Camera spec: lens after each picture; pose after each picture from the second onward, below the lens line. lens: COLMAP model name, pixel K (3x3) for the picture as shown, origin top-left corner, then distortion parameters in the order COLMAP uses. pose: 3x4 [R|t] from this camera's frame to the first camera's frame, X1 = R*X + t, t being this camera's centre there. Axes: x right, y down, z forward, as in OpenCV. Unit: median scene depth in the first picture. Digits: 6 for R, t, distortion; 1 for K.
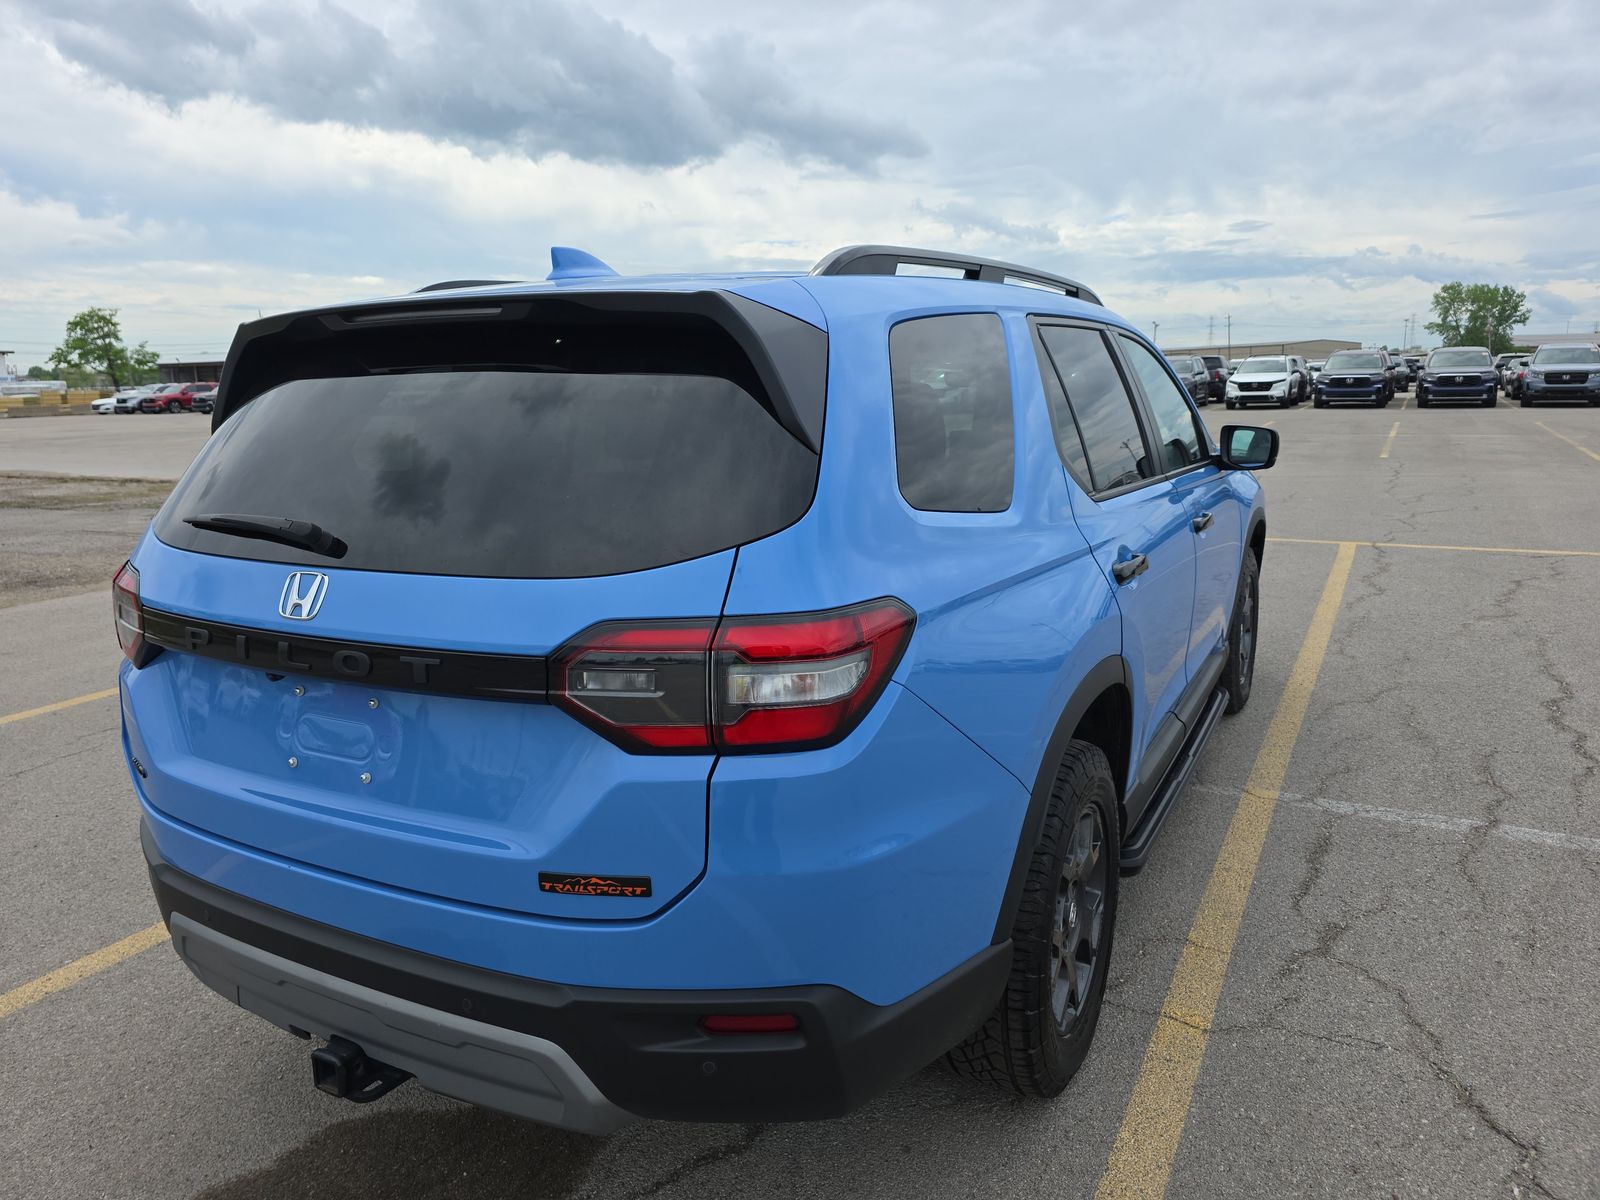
lens RADIAL K [[1090.4, 0, 803.1], [0, 1090.4, 610.5], [0, 0, 1]] dist [0.042322, -0.027741]
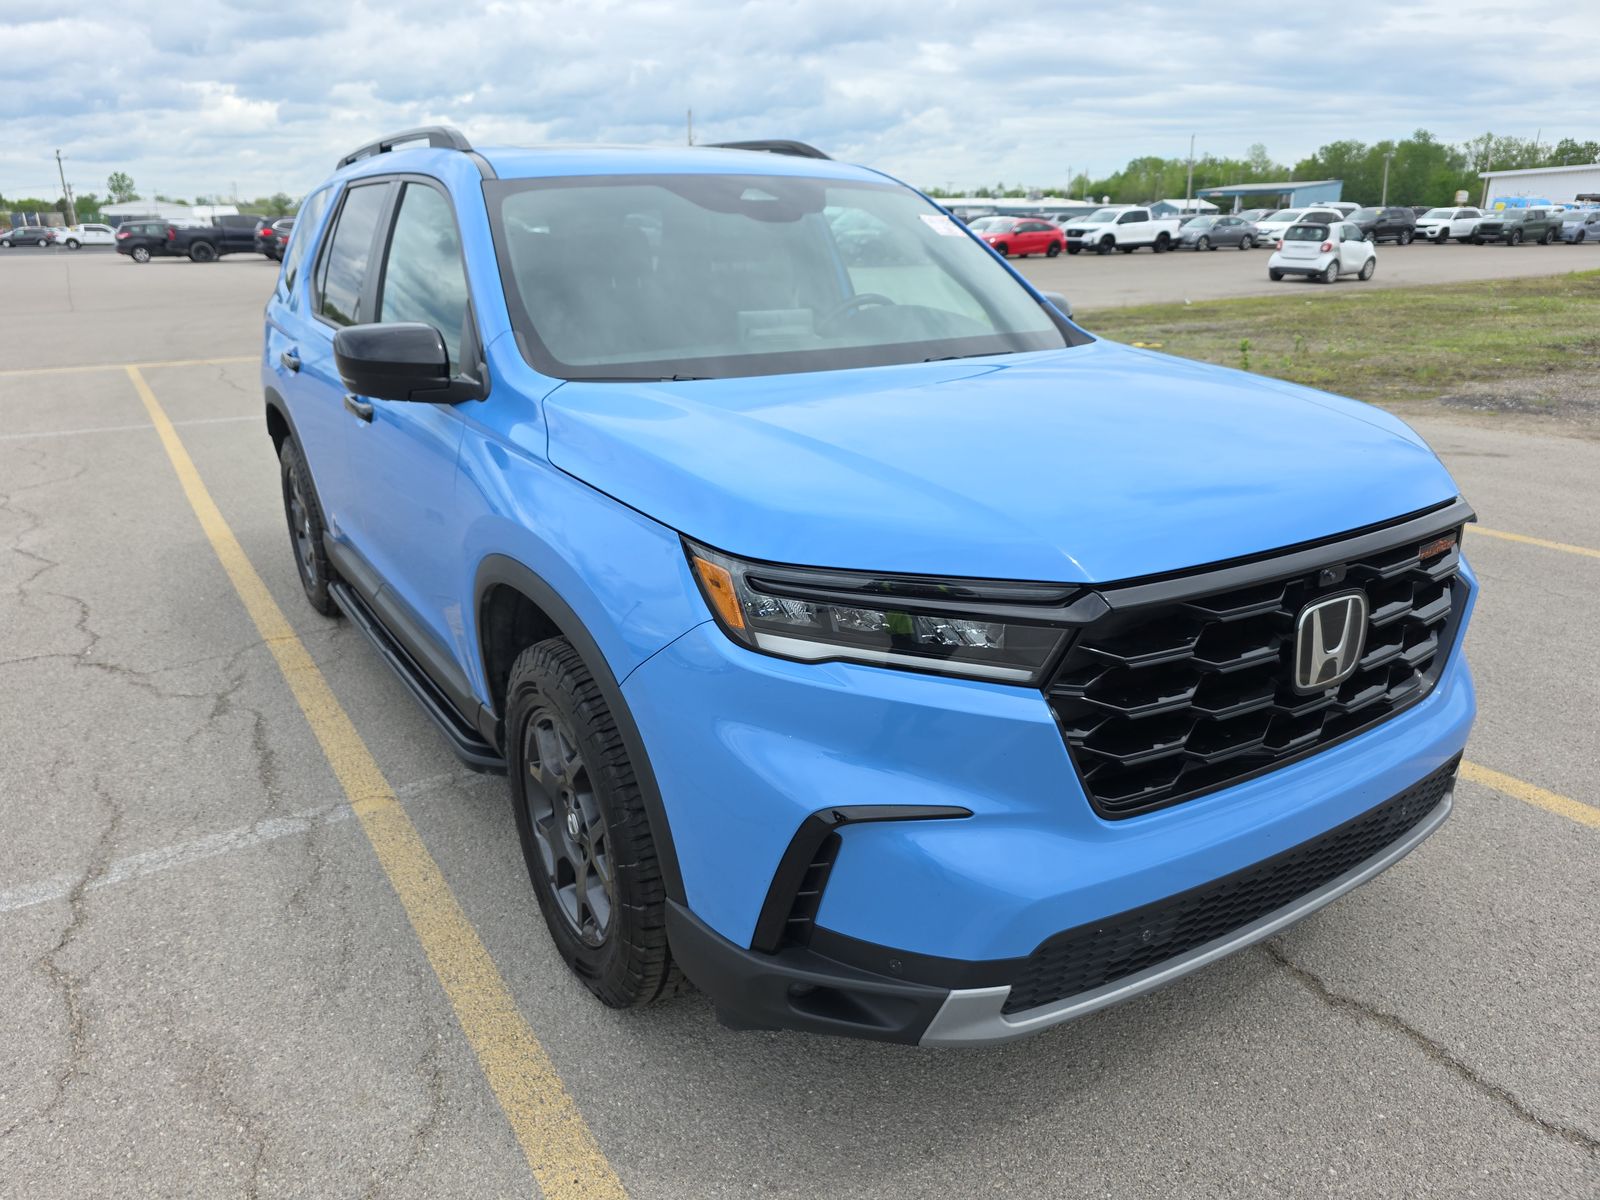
lens RADIAL K [[1090.4, 0, 804.8], [0, 1090.4, 599.2], [0, 0, 1]] dist [0.042322, -0.027741]
pose [[-0.480735, 0.313855, -0.818773, 0.993777], [-0.160972, 0.886293, 0.434250, -0.405592], [0.861964, 0.340558, -0.375550, 1.733429]]
